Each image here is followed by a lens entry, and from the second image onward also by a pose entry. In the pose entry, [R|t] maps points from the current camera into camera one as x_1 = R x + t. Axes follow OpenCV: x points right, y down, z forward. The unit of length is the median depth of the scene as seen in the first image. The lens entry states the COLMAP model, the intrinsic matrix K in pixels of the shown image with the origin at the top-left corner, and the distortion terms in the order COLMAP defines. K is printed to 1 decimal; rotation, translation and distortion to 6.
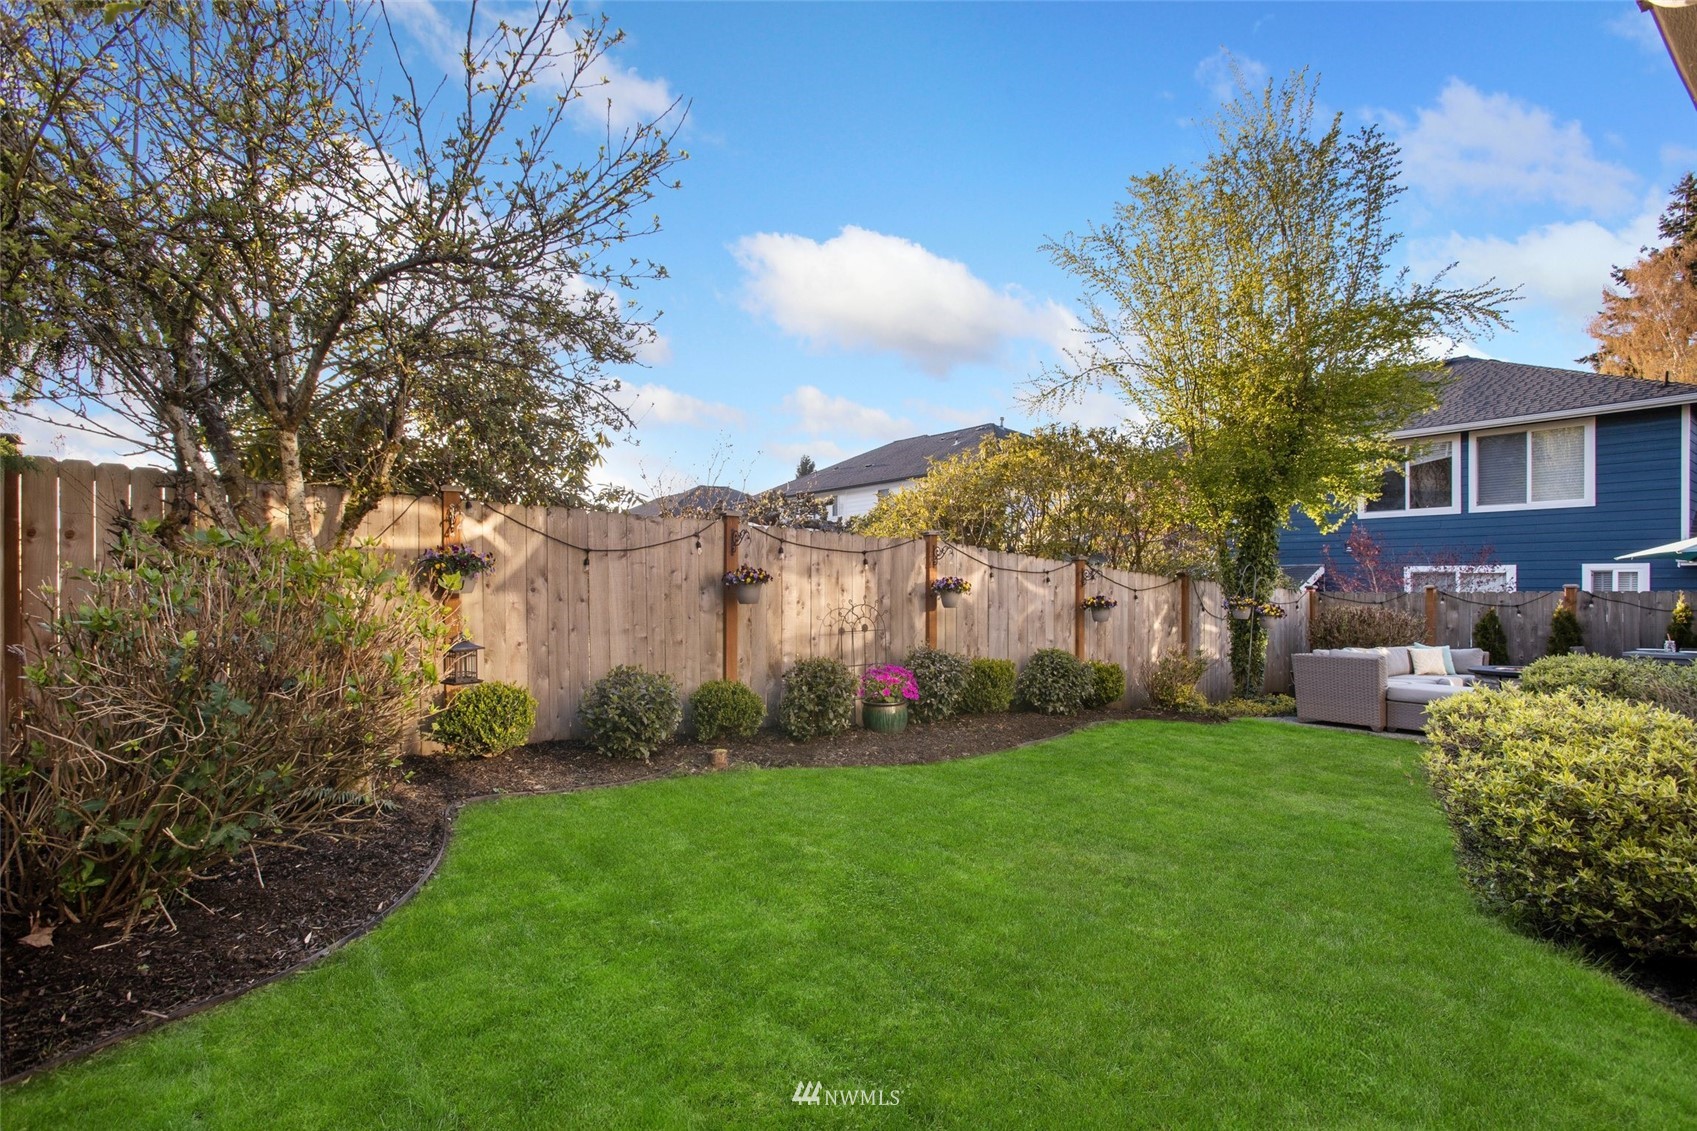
lens RADIAL K [[812.9, 0, 846.3], [0, 812.9, 579.1], [0, 0, 1]] dist [-0.044331, 0.014803]
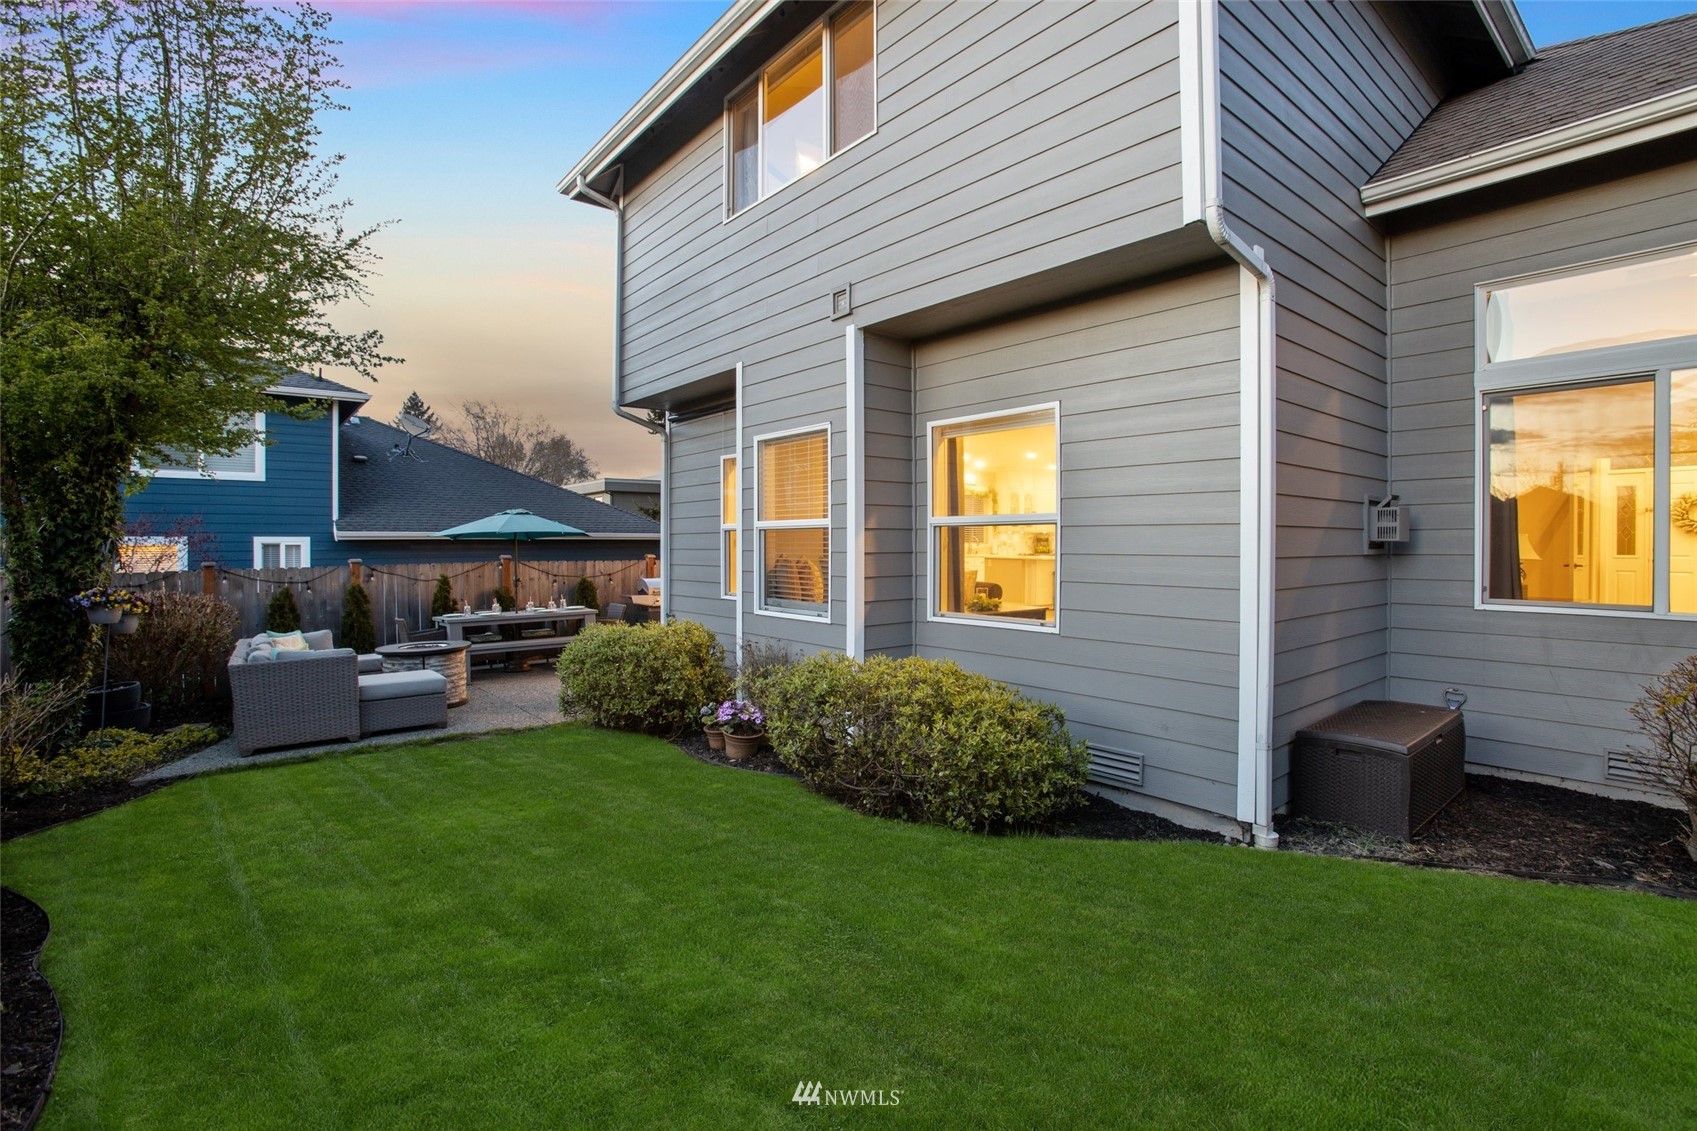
lens RADIAL K [[785.7, 0, 845.8], [0, 785.7, 531.3], [0, 0, 1]] dist [-0.040344, 0.000477]
pose [[-0.043903, 0.016374, 0.998902, -0.093162], [0.002244, 0.999865, -0.016291, -0.008472], [-0.999033, 0.001527, -0.043934, 0.281381]]
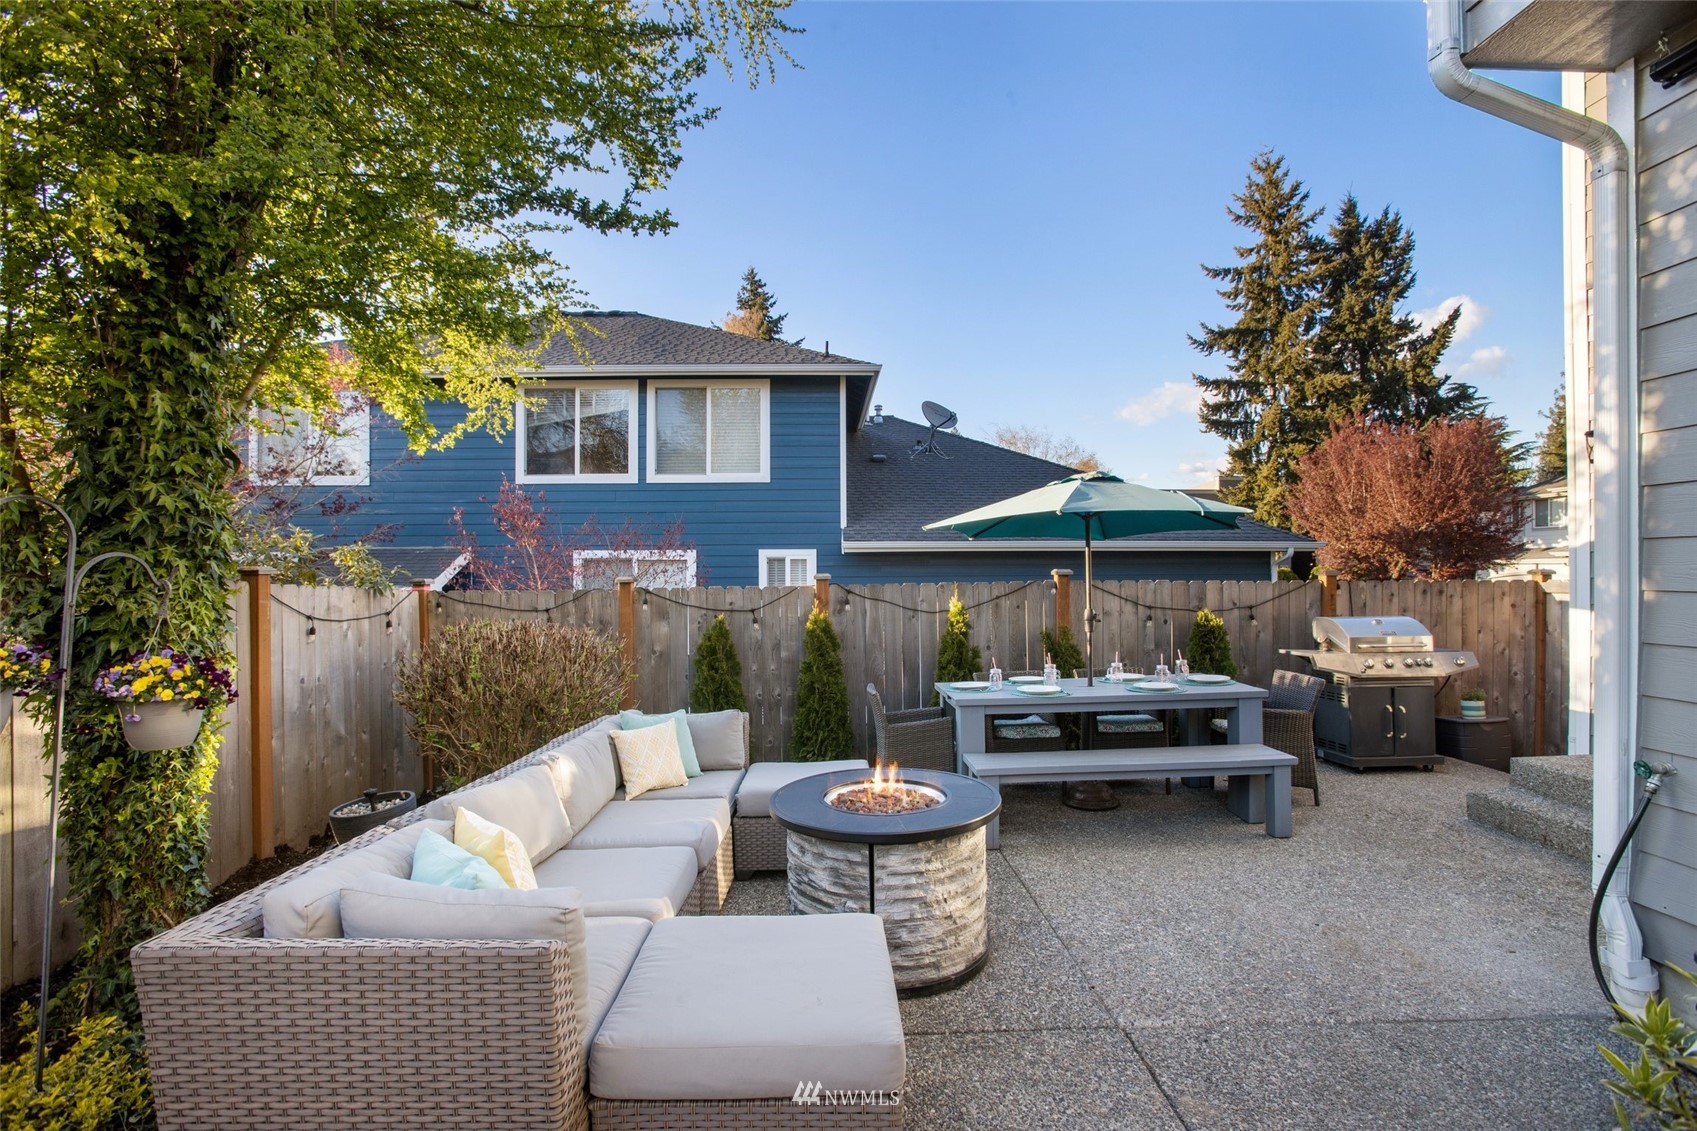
lens RADIAL K [[778.8, 0, 848.5], [0, 778.8, 565.5], [0, 0, 1]] dist [-0.051239, 0.000328]
pose [[0.567622, 0.001435, 0.823288, 0.296742], [0.003332, 0.999986, -0.004040, 0.001759], [-0.823282, 0.005036, 0.567610, 0.447094]]
